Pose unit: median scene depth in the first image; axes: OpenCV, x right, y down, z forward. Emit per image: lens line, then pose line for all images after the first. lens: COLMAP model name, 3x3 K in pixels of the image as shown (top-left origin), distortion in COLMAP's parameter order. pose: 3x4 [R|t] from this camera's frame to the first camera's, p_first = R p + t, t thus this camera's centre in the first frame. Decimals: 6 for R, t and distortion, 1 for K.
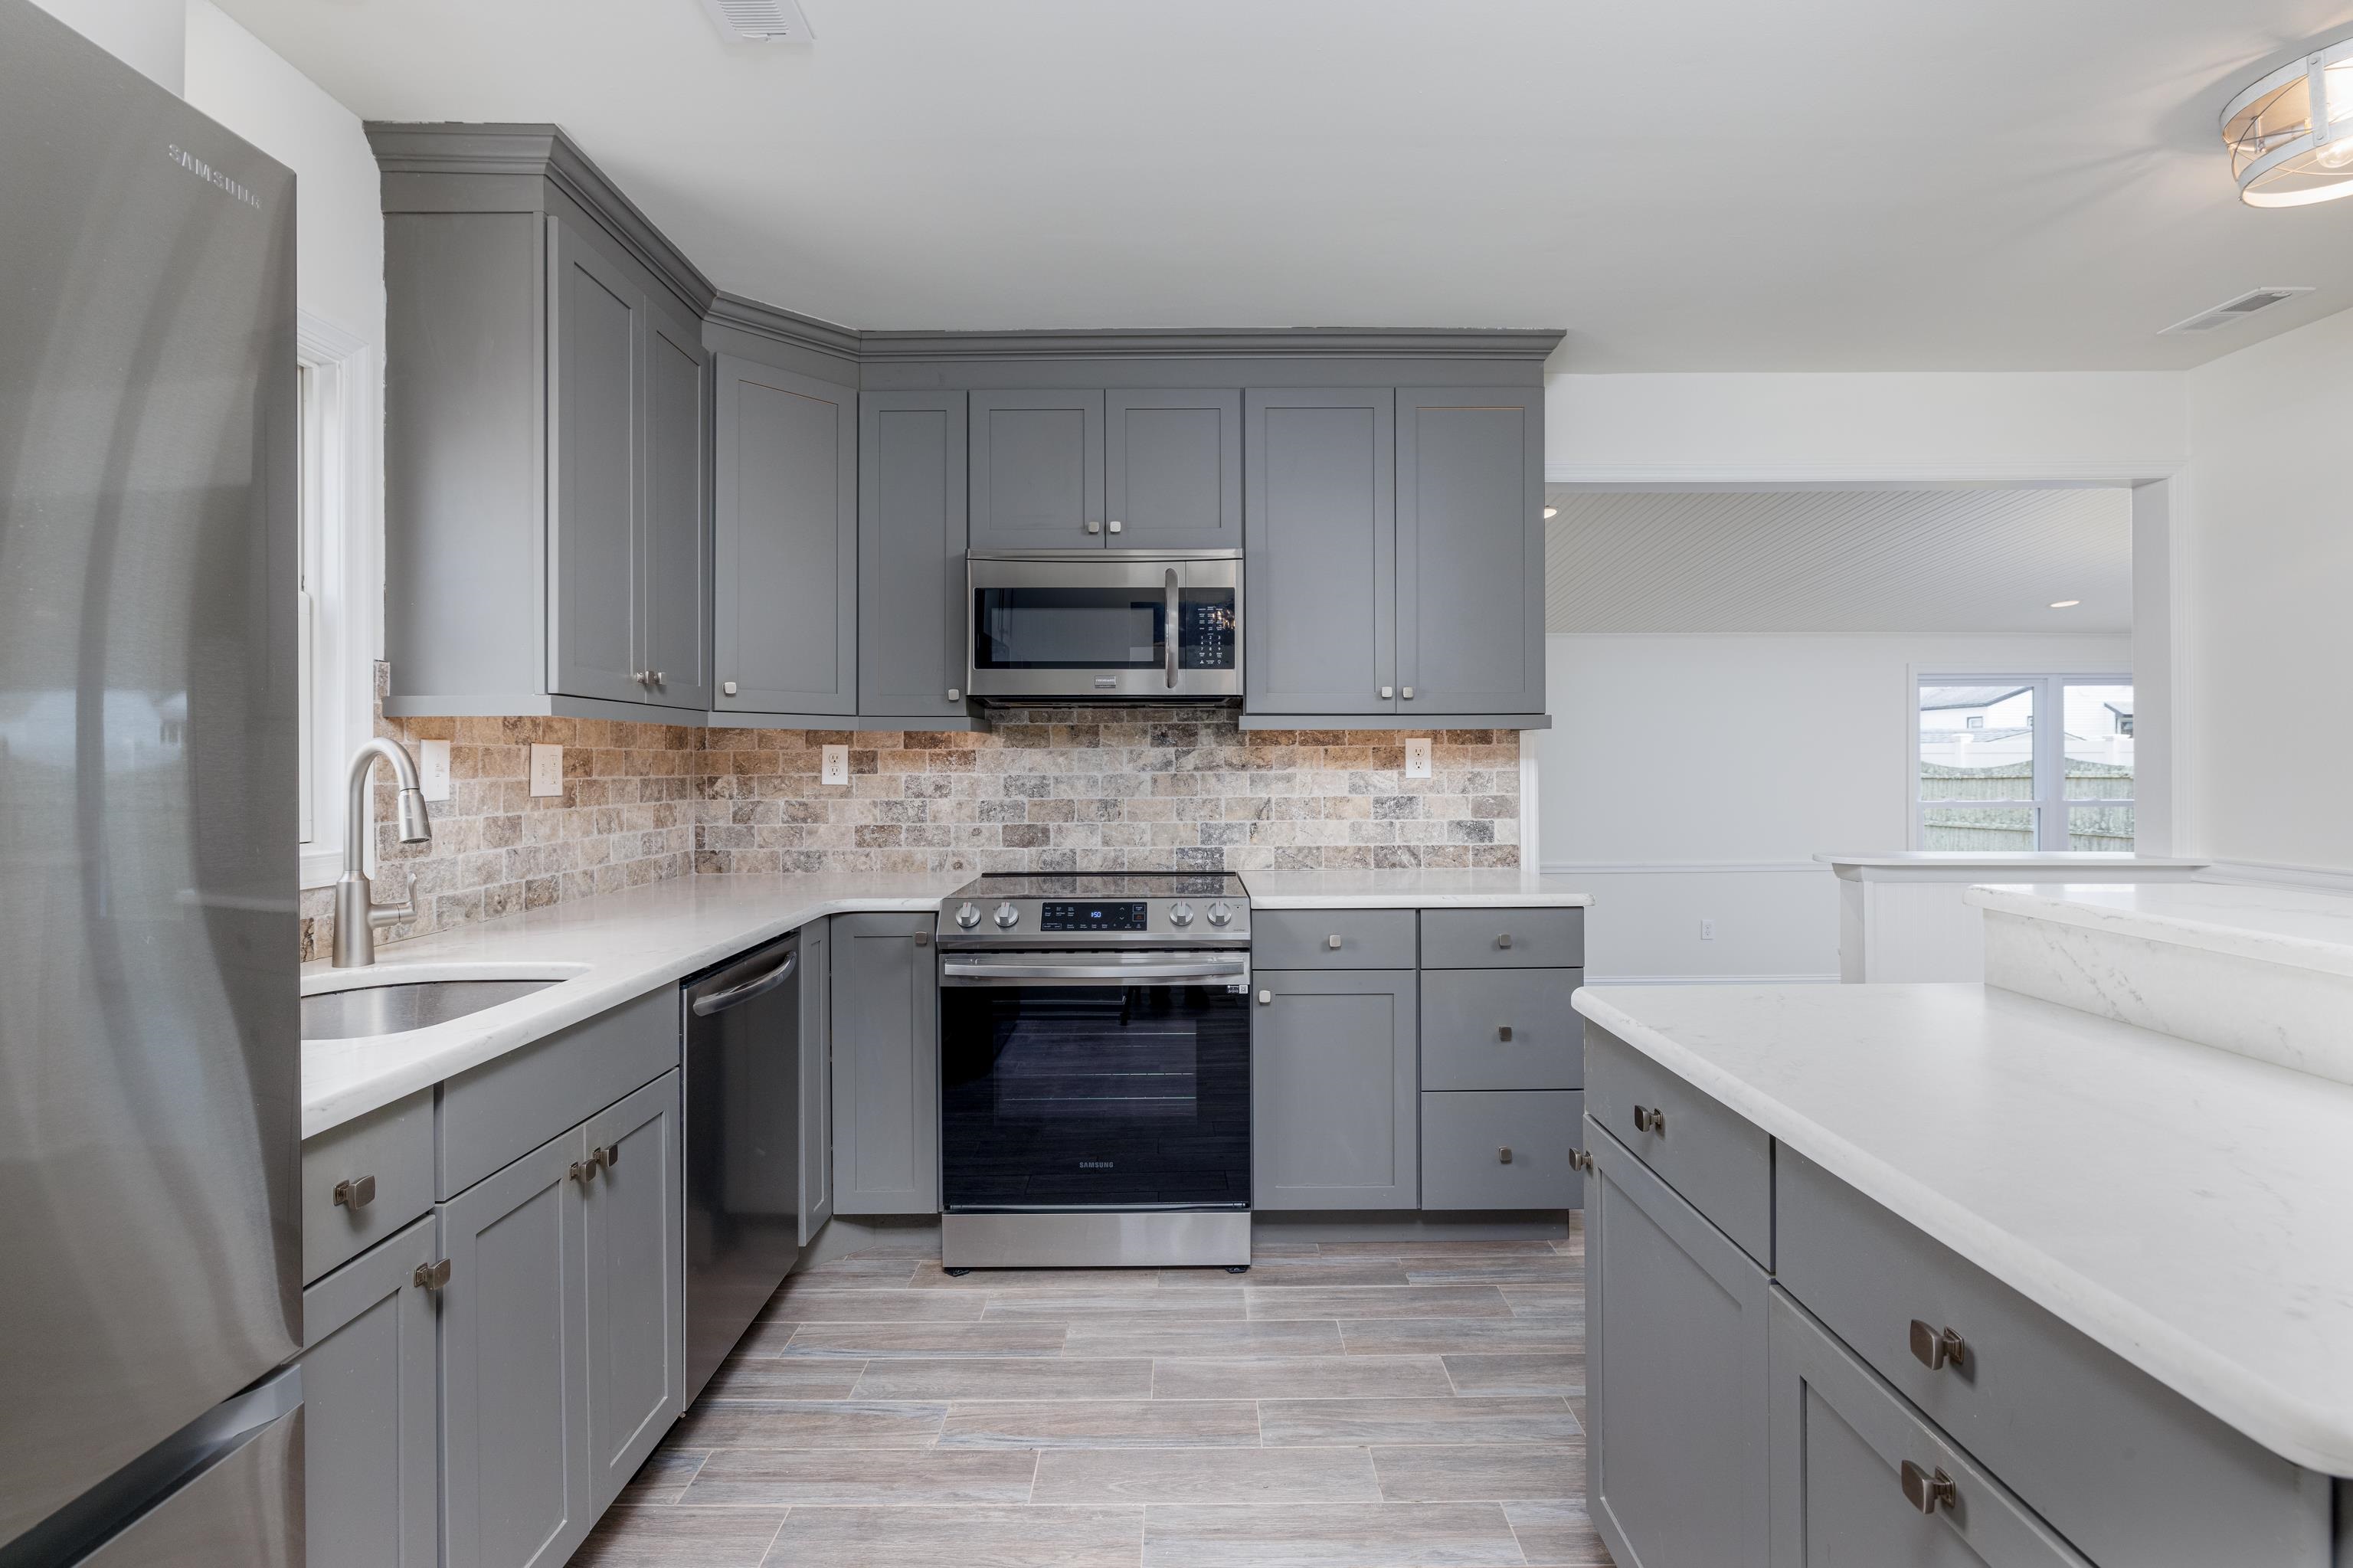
lens RADIAL K [[1094.3, 0, 1182.4], [0, 1094.3, 769.9], [0, 0, 1]] dist [-0.003534, 0.000528]
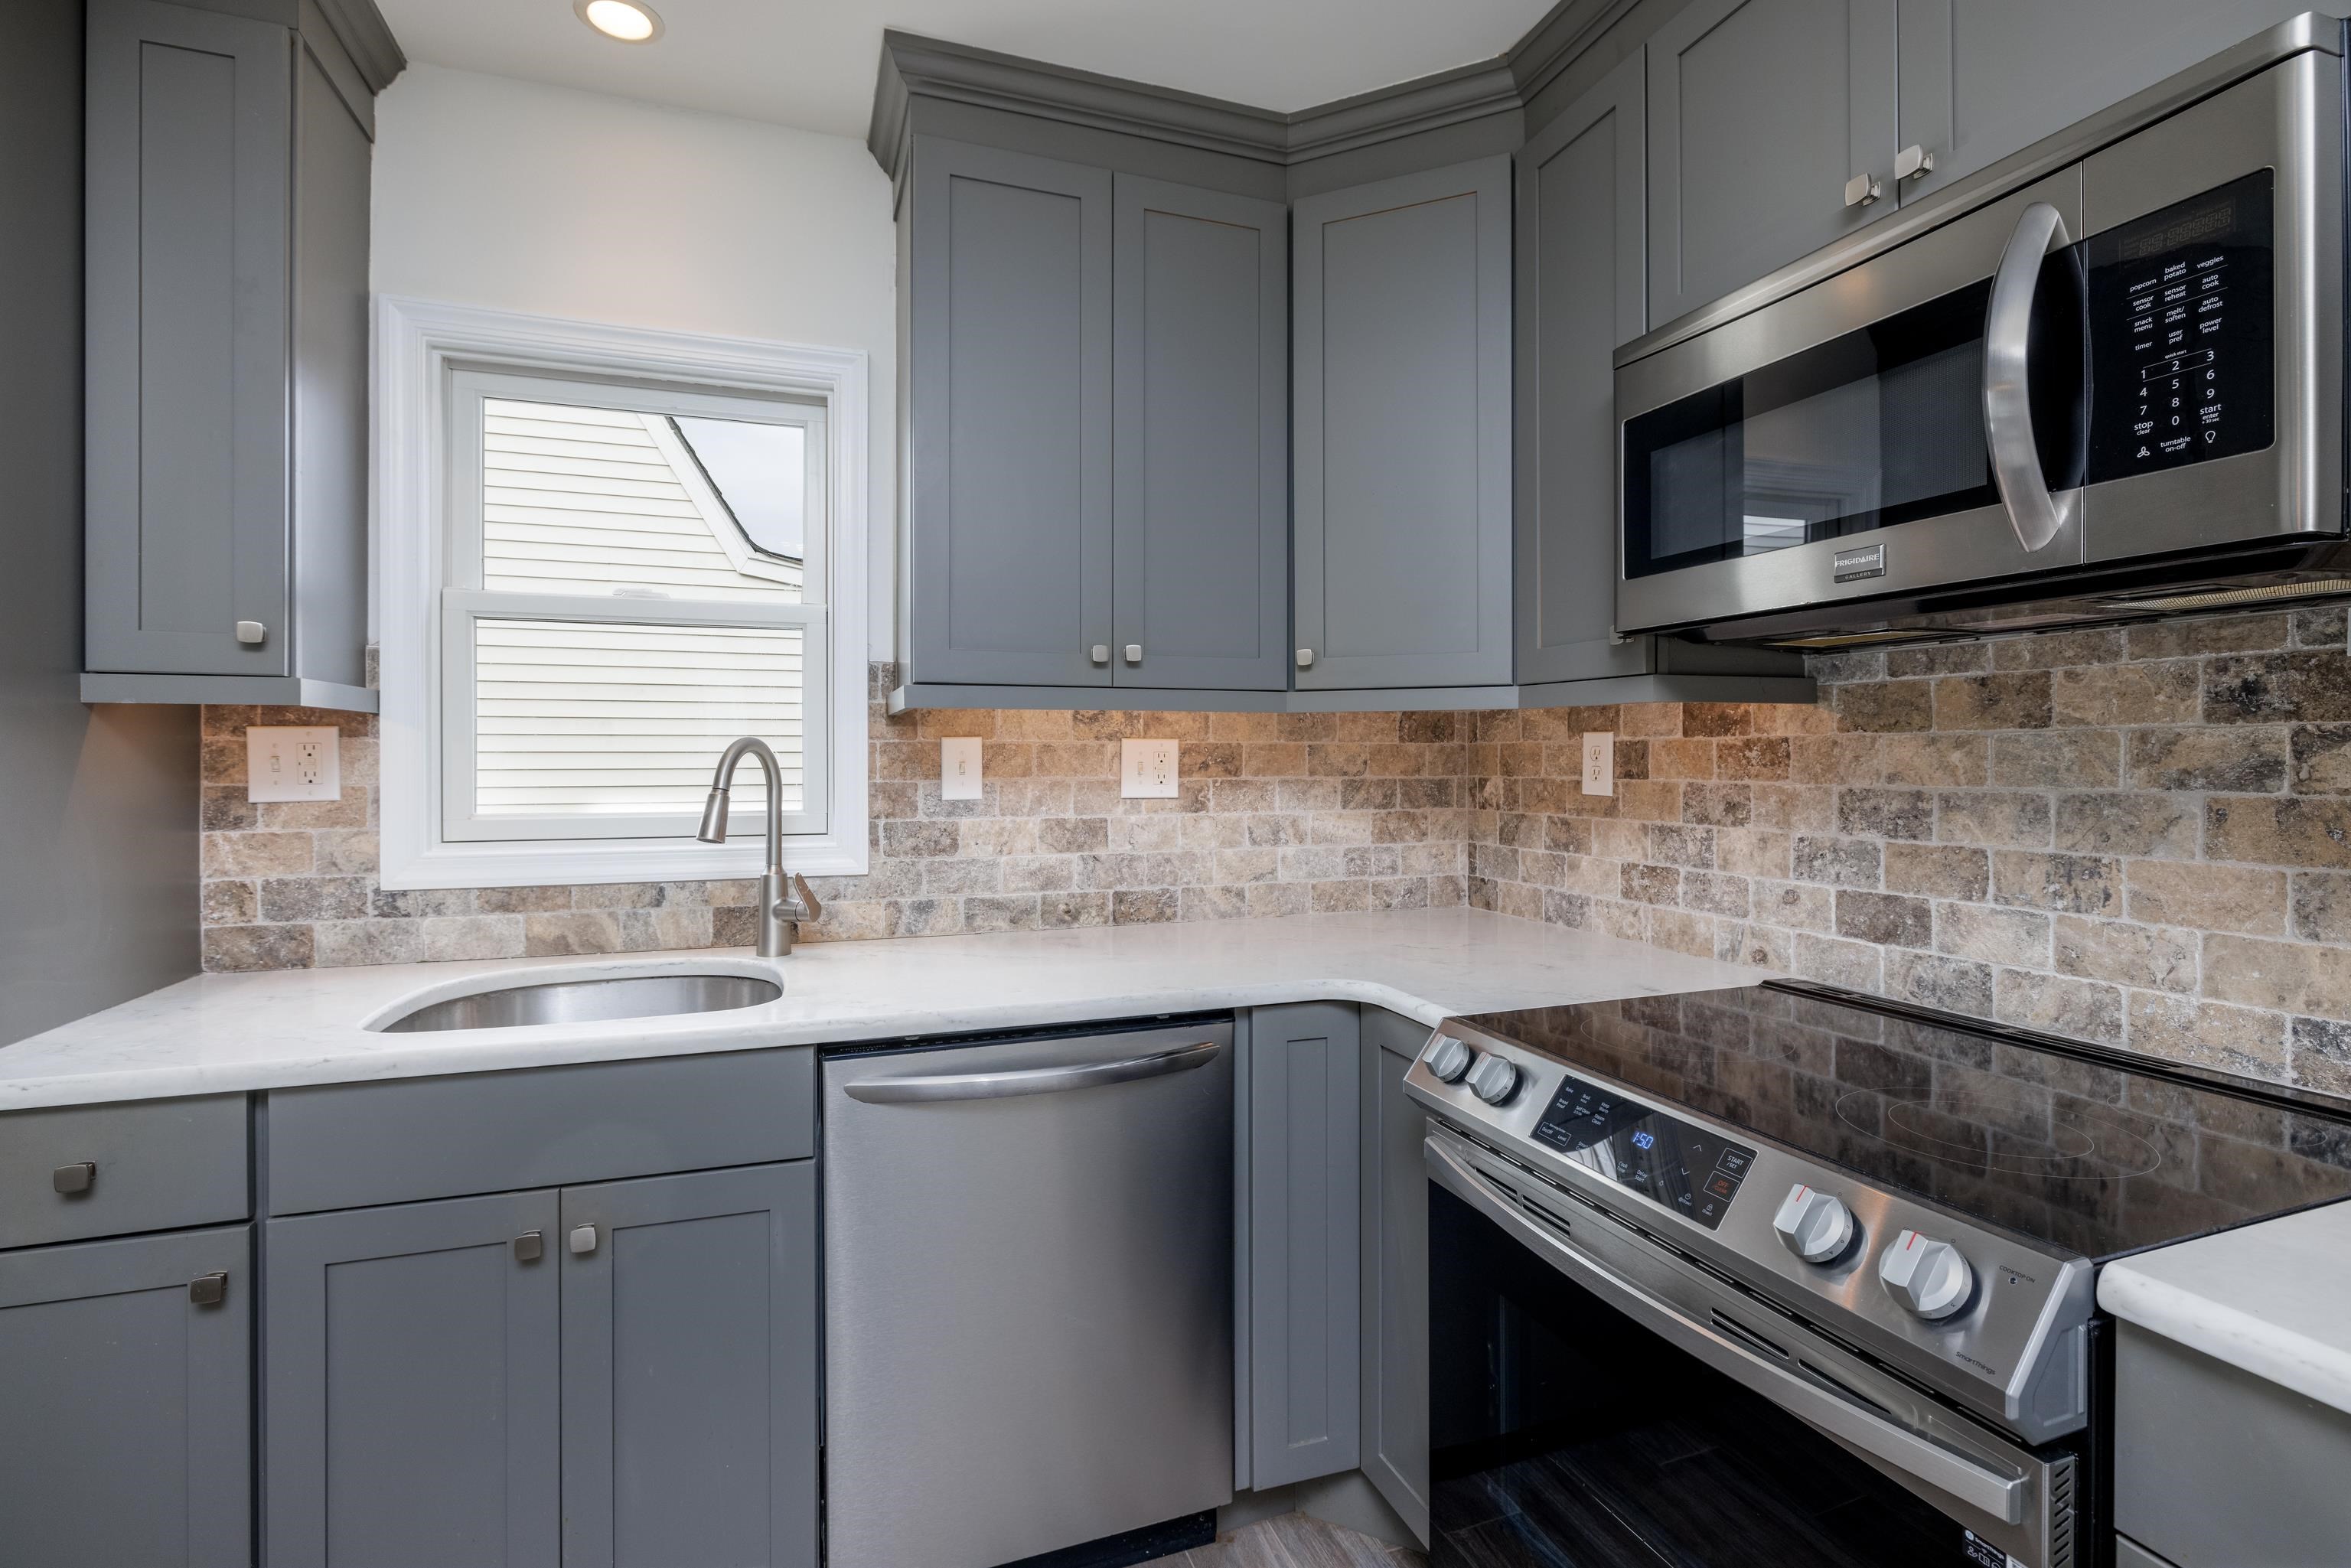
lens RADIAL K [[1093.3, 0, 1180.0], [0, 1093.3, 761.8], [0, 0, 1]] dist [-0.003534, 0.000528]
pose [[0.335976, 0.007404, -0.941841, 0.196991], [-0.005638, 0.999967, 0.005850, -0.008046], [0.941854, 0.003345, 0.336007, 0.559709]]
